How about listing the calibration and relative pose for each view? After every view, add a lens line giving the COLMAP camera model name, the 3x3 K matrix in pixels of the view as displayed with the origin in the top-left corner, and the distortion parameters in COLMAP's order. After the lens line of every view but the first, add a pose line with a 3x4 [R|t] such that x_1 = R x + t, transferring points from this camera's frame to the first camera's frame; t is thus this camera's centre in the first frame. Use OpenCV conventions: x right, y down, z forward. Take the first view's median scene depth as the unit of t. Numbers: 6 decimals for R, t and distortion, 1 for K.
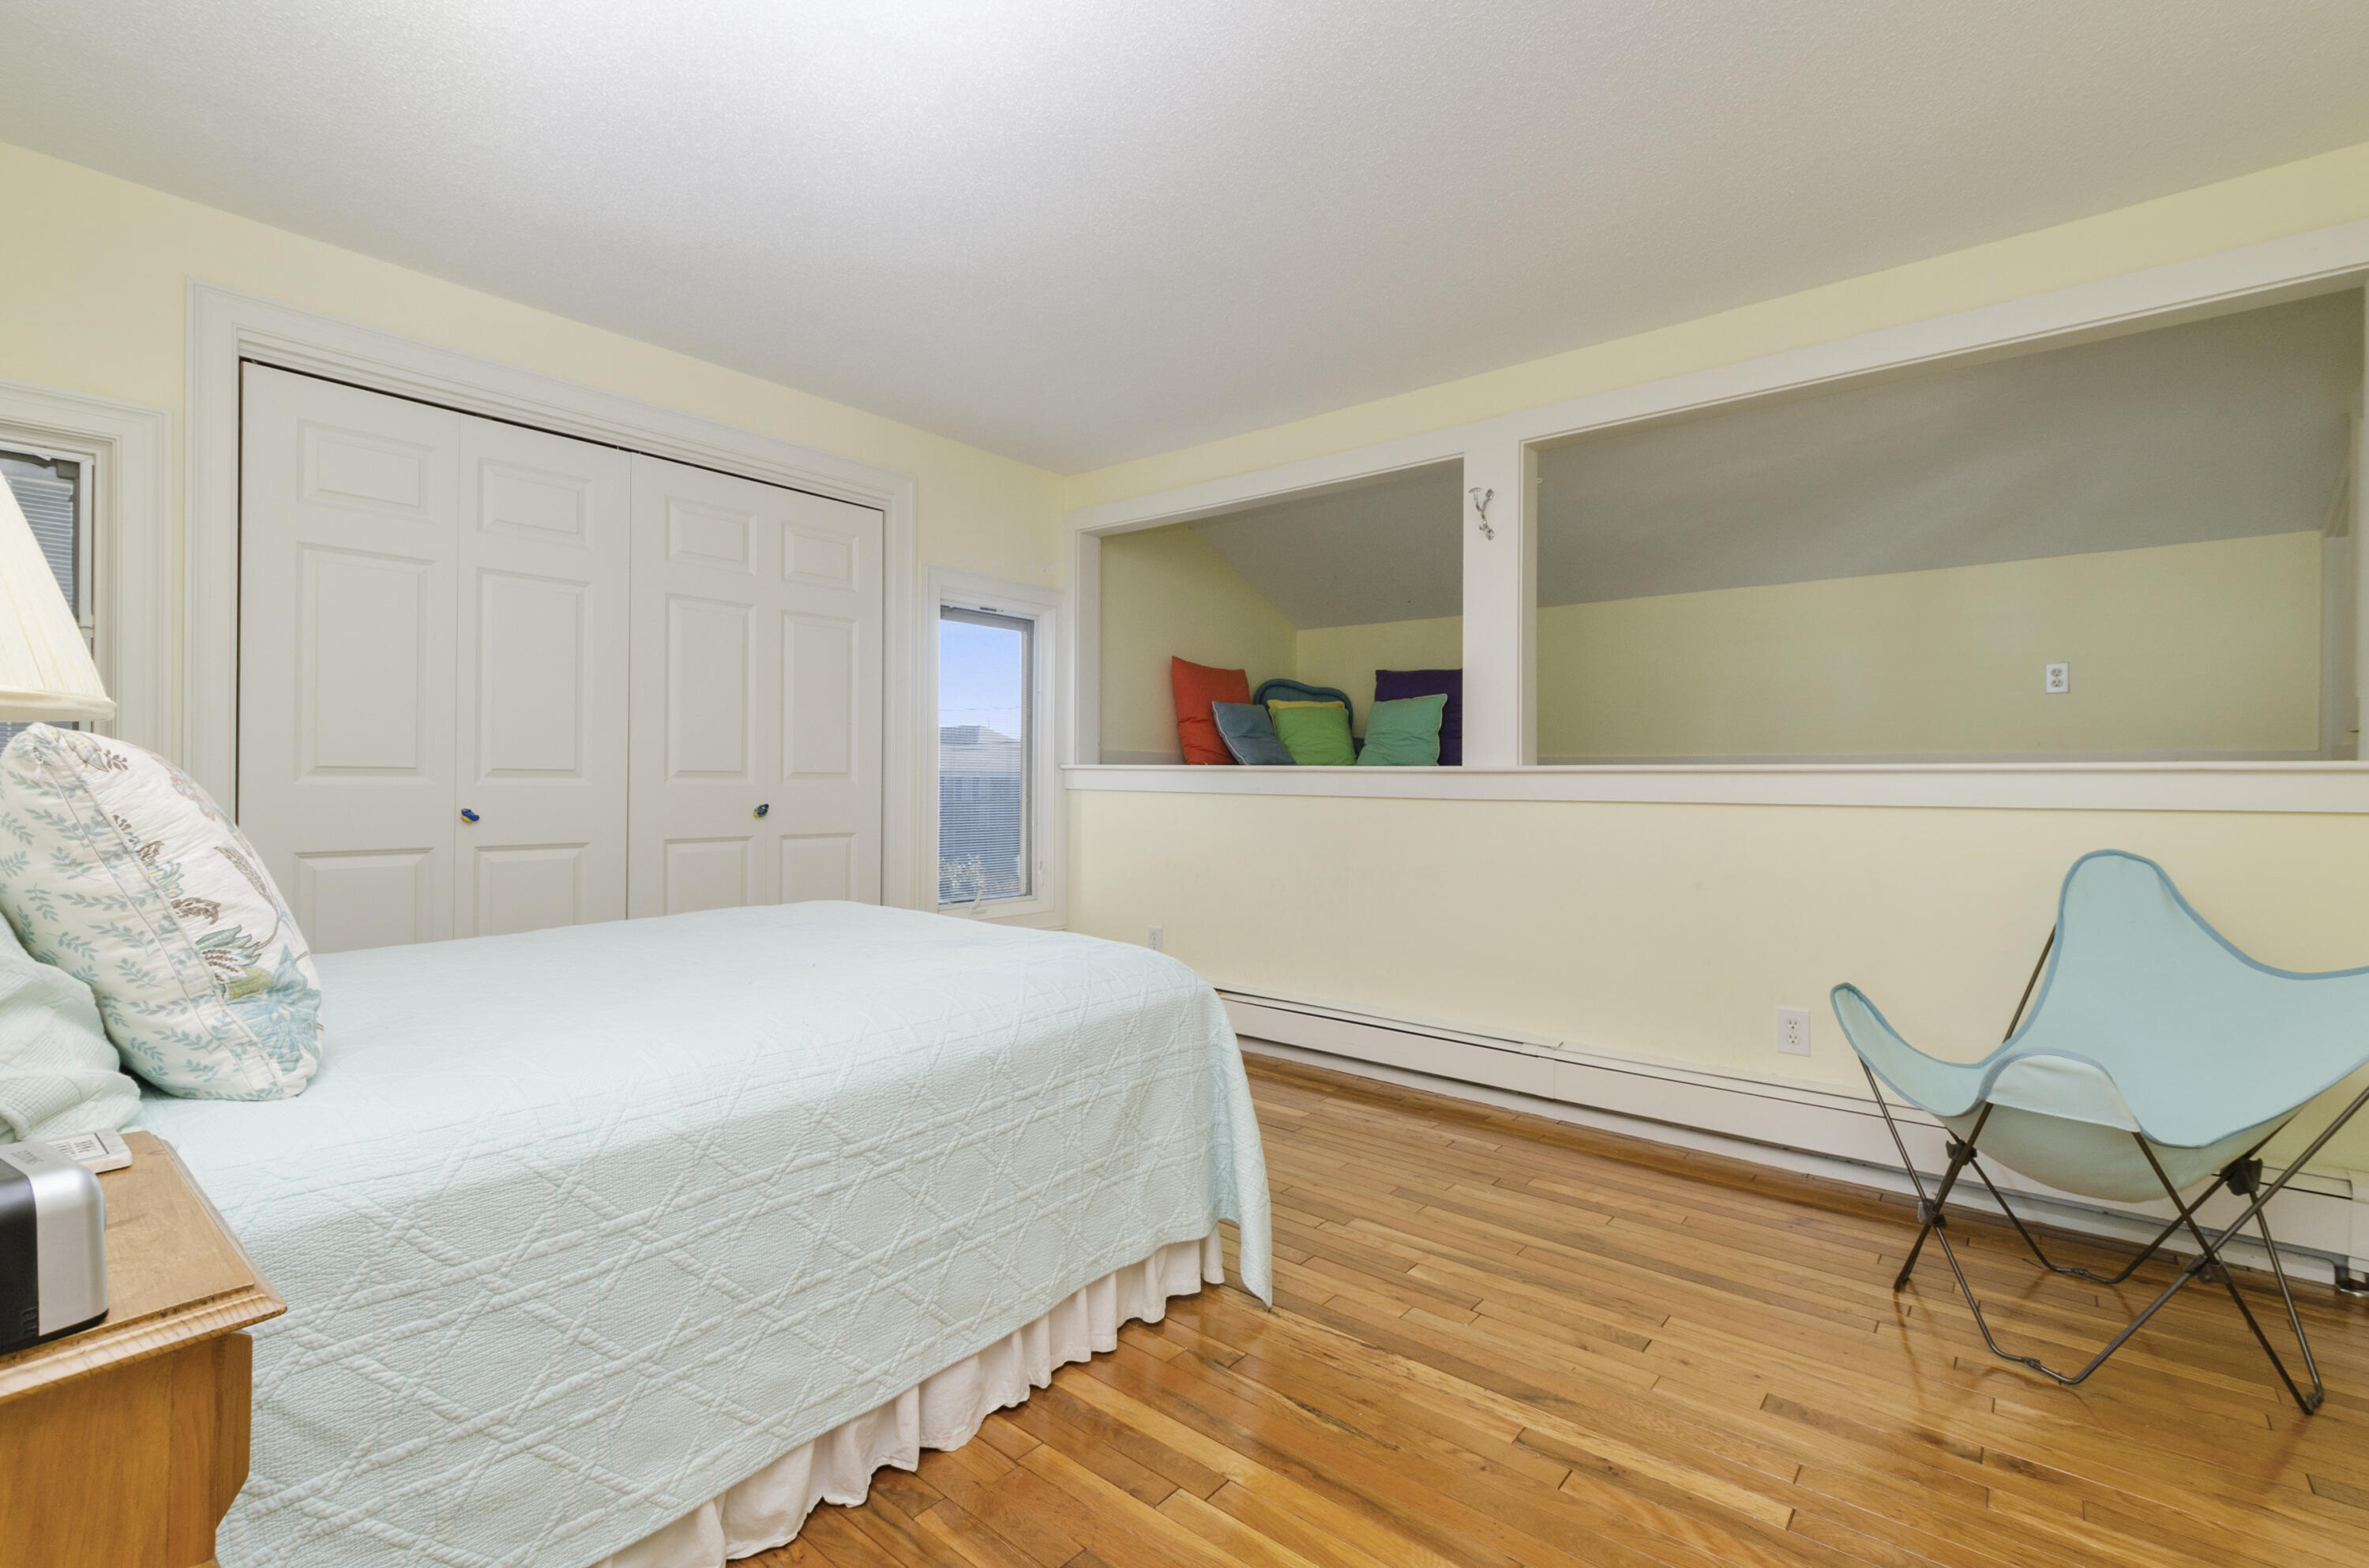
lens RADIAL K [[1035.8, 0, 1193.0], [0, 1035.8, 780.0], [0, 0, 1]] dist [0.002029, -0.000343]
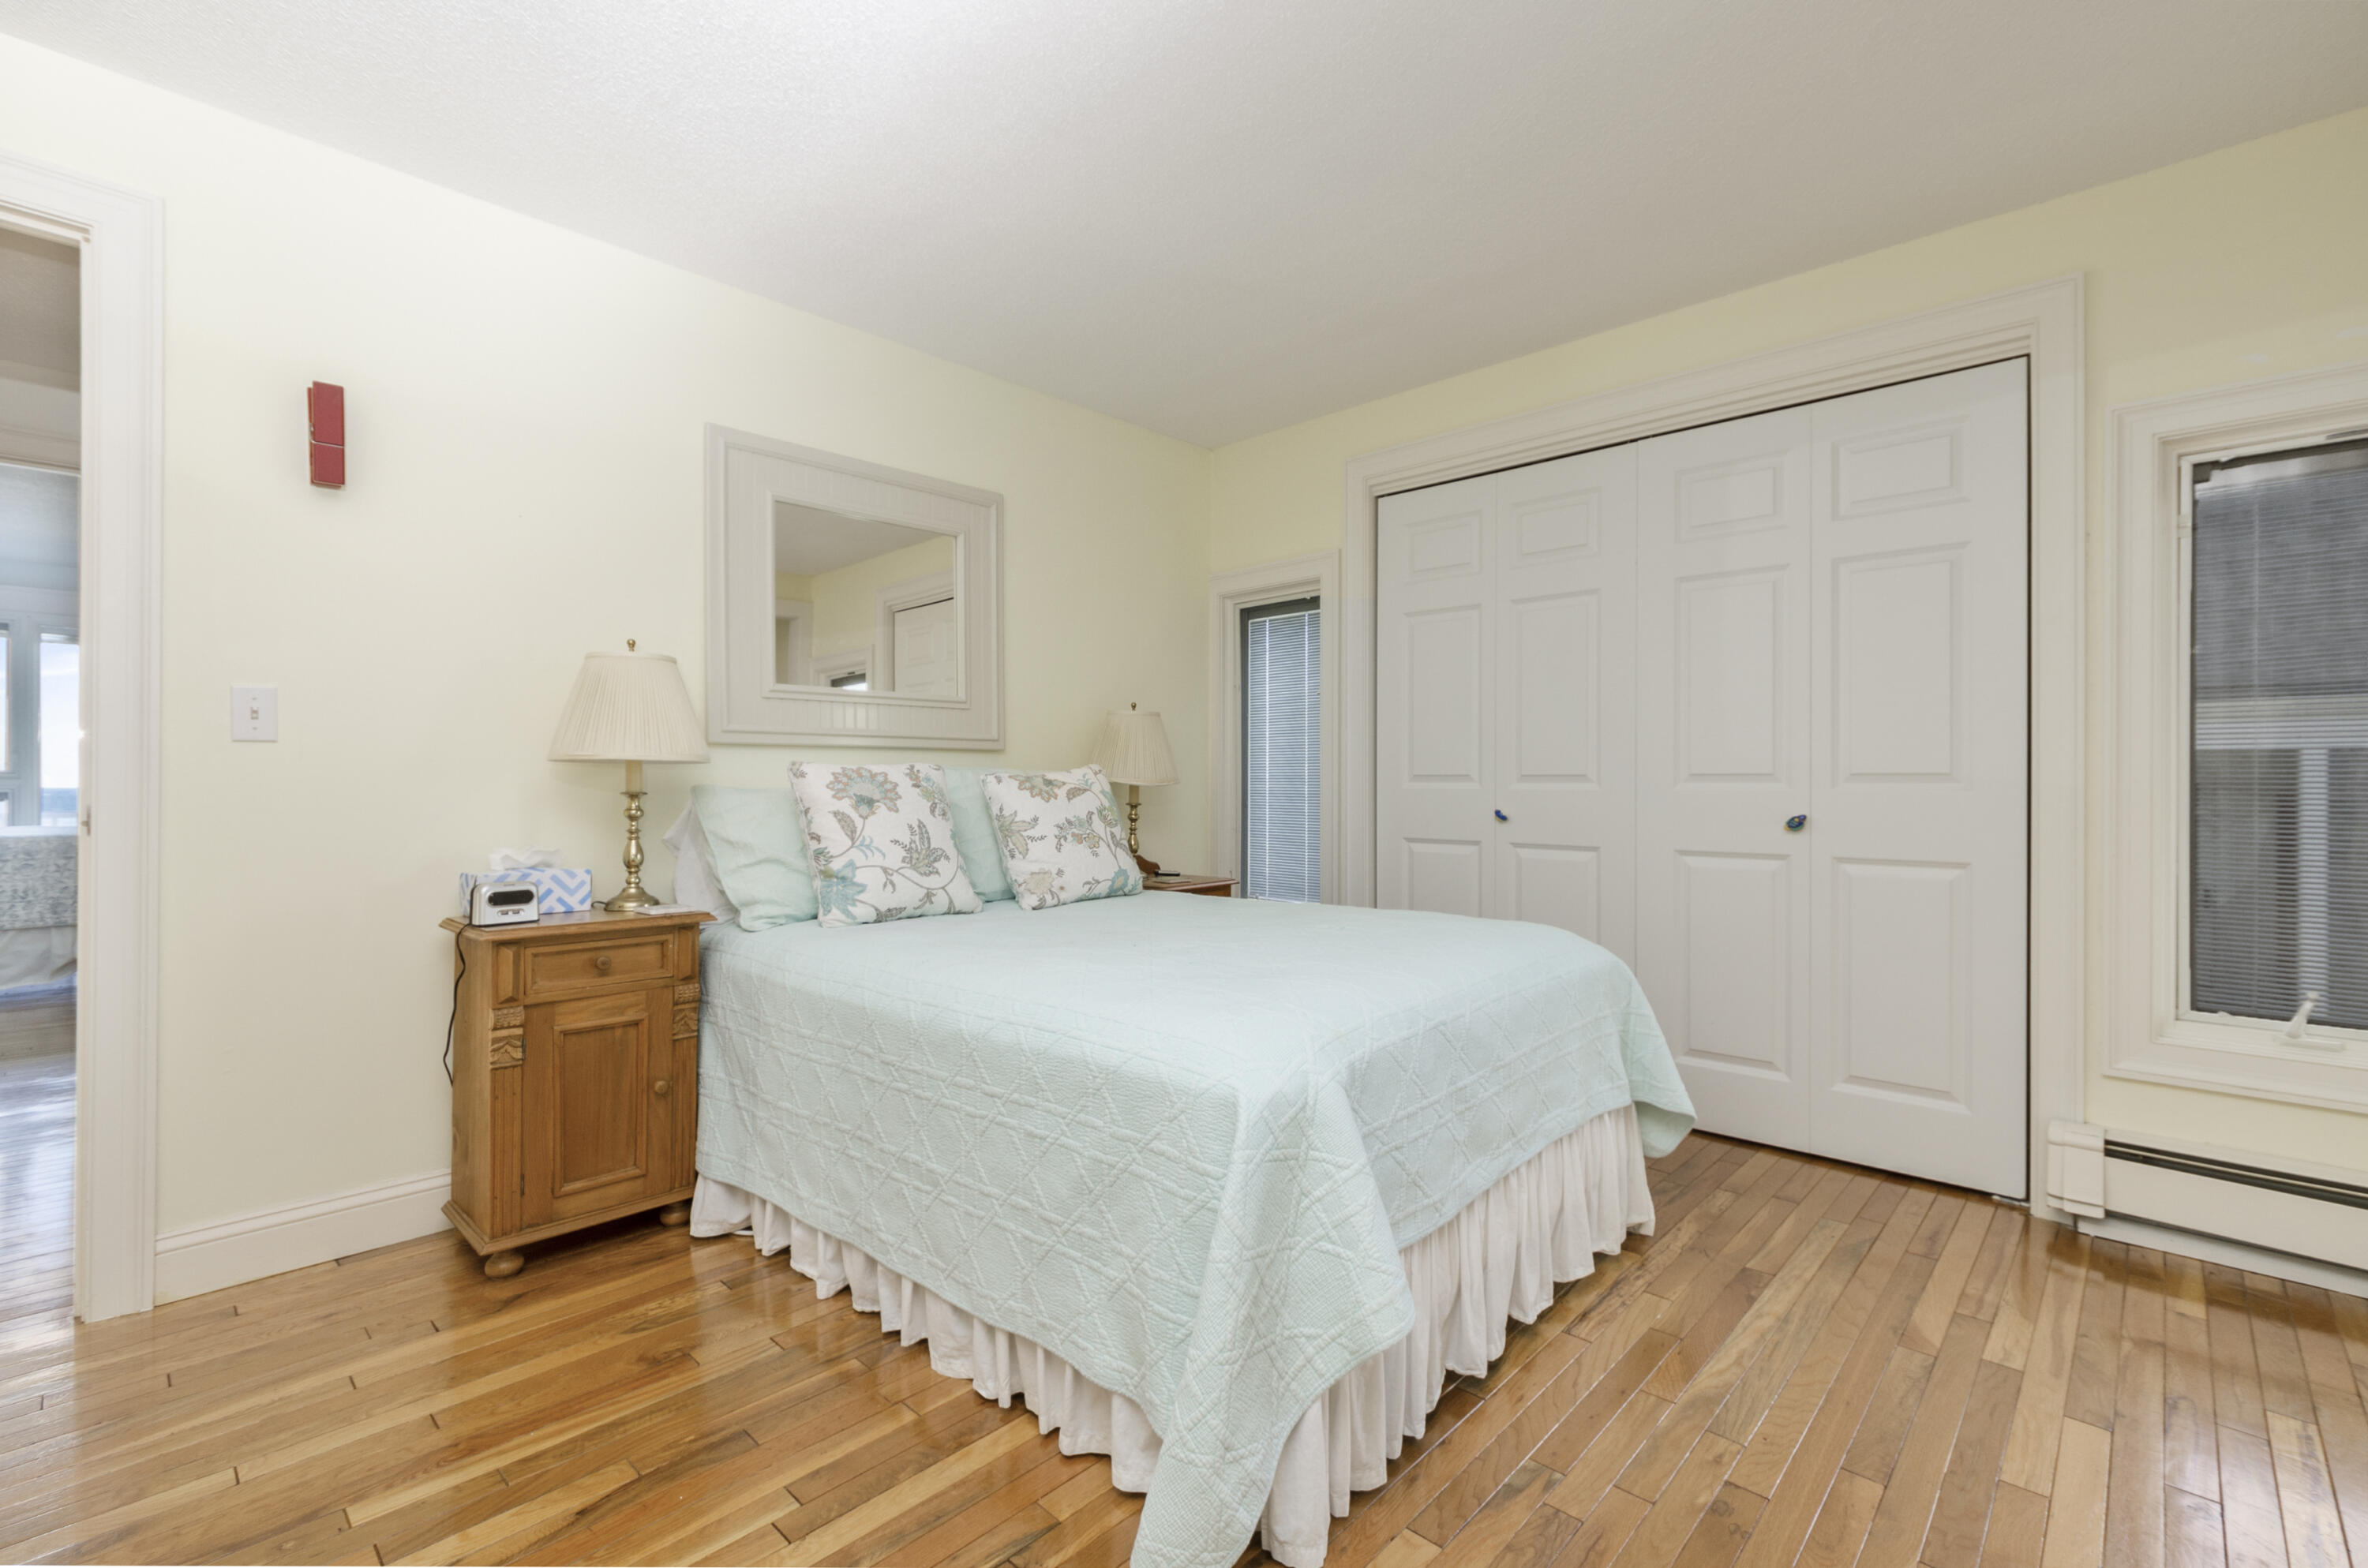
lens RADIAL K [[1035.4, 0, 1192.5], [0, 1035.4, 780.0], [0, 0, 1]] dist [0.002029, -0.000343]
pose [[-0.059799, -0.012247, -0.998135, 0.754783], [-0.001087, 0.999925, -0.012204, 0.013349], [0.998210, 0.000355, -0.059808, 1.142122]]
